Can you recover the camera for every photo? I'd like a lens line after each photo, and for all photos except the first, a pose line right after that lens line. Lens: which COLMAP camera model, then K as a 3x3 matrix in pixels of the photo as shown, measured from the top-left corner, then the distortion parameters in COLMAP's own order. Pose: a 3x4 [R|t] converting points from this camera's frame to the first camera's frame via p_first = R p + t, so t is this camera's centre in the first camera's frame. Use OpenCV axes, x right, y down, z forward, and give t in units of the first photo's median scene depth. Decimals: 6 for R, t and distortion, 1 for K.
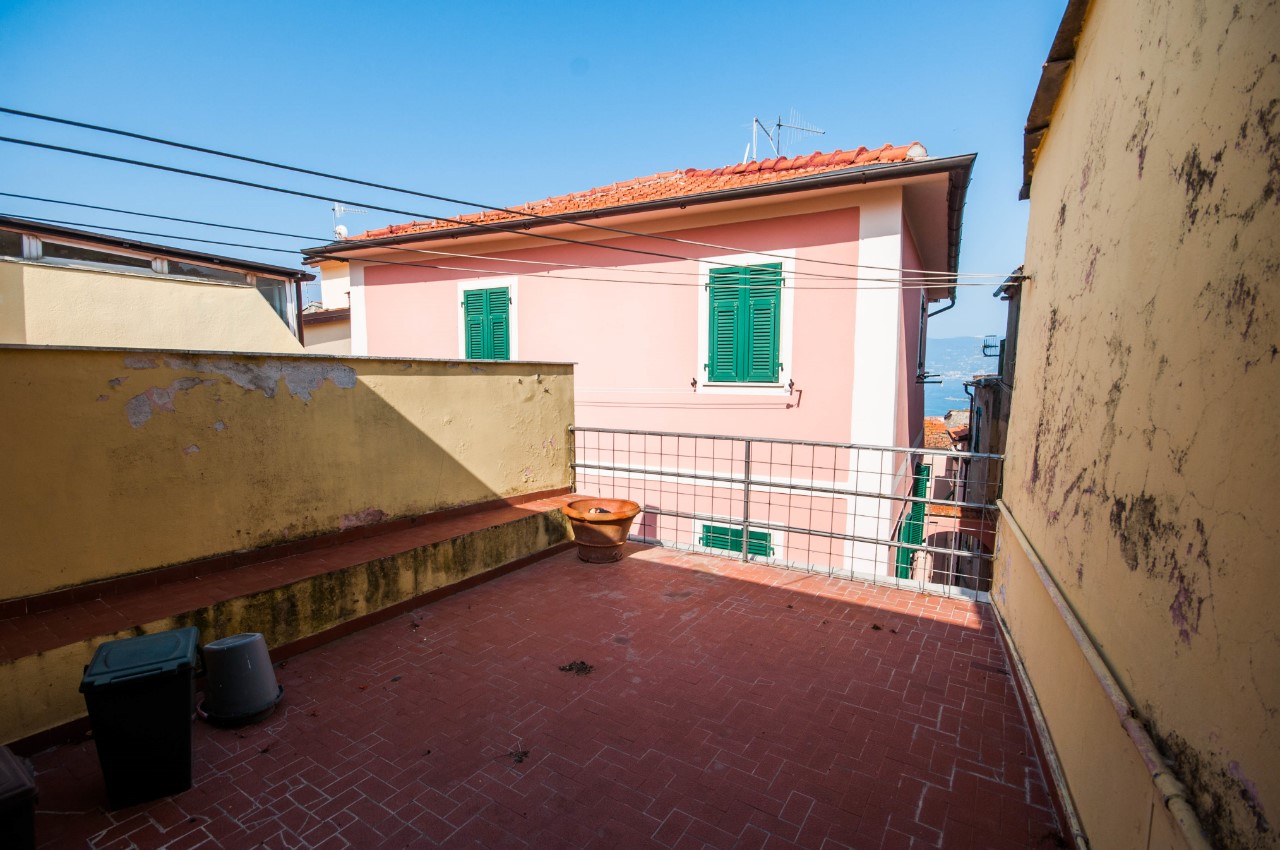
lens RADIAL K [[593.5, 0, 624.3], [0, 593.5, 440.7], [0, 0, 1]] dist [-0.000015, -0.000873]
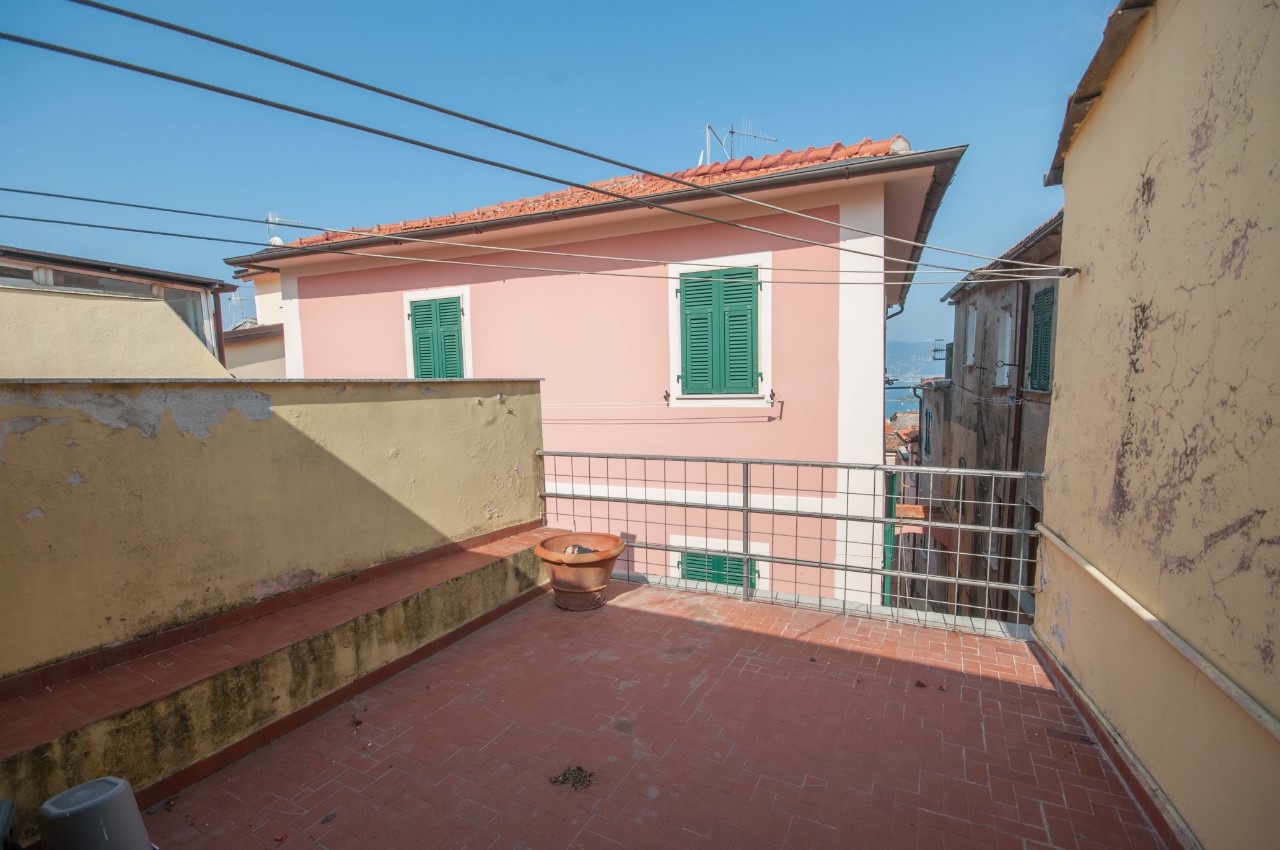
lens RADIAL K [[579.3, 0, 625.4], [0, 579.3, 440.2], [0, 0, 1]] dist [0.015199, -0.016154]
pose [[0.995986, -0.033392, 0.083045, -0.047992], [0.034646, 0.999306, -0.013703, -0.033952], [-0.082530, 0.016526, 0.996452, 0.188369]]
